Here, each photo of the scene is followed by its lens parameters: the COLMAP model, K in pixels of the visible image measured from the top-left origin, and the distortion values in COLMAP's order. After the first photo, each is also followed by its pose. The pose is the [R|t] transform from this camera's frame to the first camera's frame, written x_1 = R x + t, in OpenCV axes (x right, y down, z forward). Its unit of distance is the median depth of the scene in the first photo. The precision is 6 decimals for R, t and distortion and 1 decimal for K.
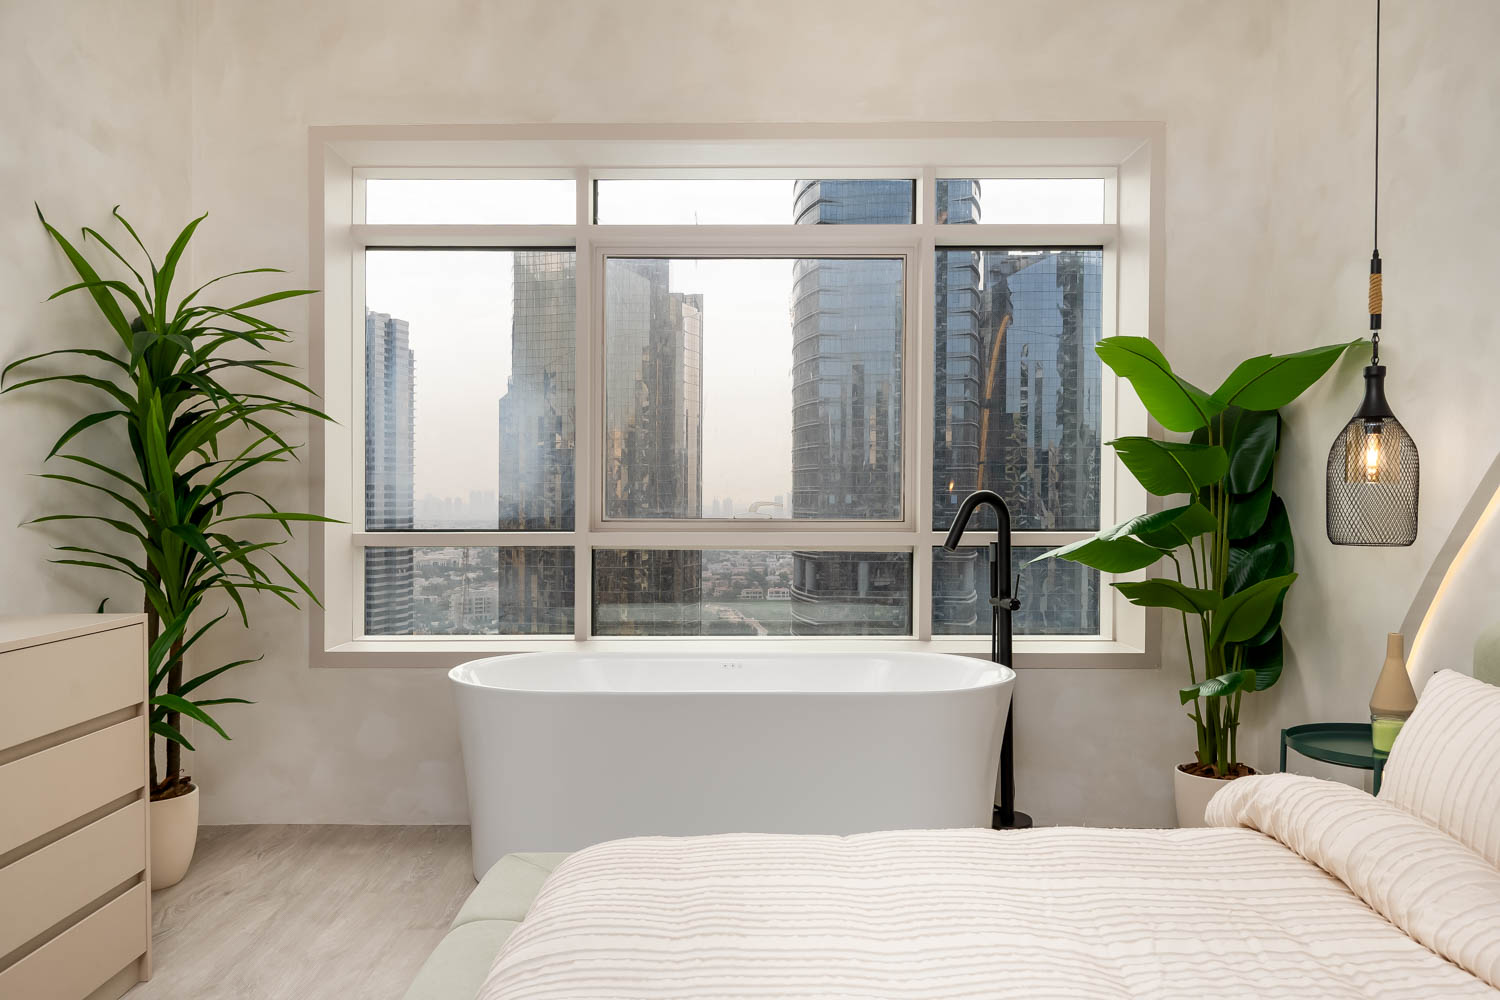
lens RADIAL K [[1143.7, 0, 746.5], [0, 1143.7, 499.0], [0, 0, 1]] dist [-0.002128, 0.003407]
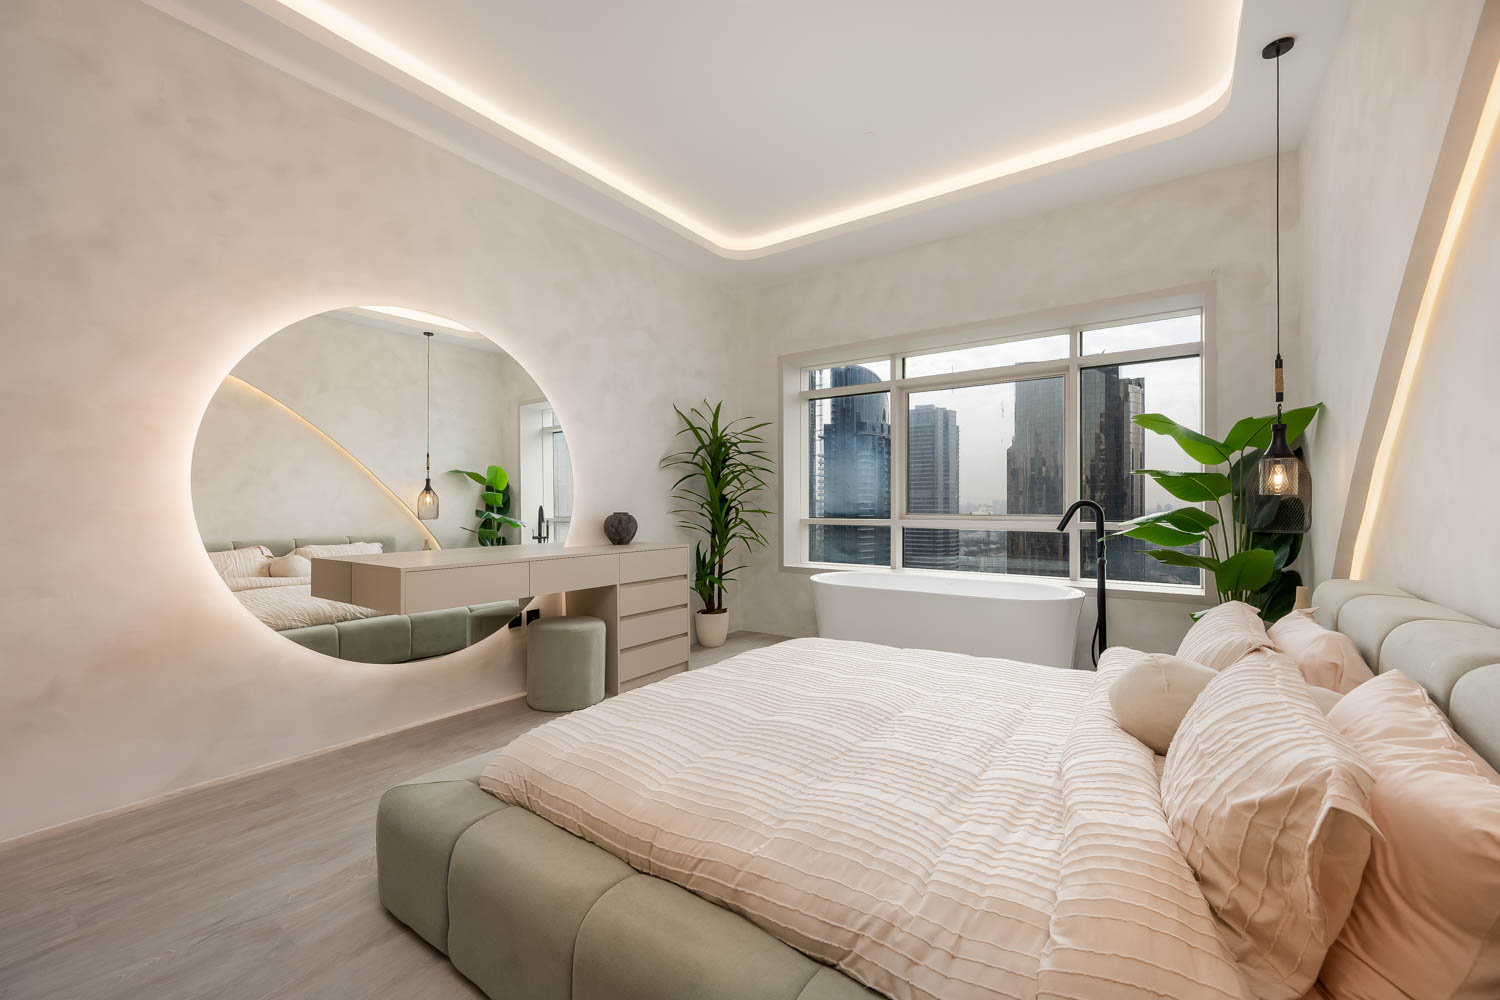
lens RADIAL K [[604.9, 0, 769.4], [0, 604.9, 500.9], [0, 0, 1]] dist [0.001161, 0.000372]
pose [[0.830609, -0.003290, -0.556846, 0.359028], [-0.000094, 0.999982, -0.006049, 0.000261], [0.556855, 0.005077, 0.830594, -0.116214]]
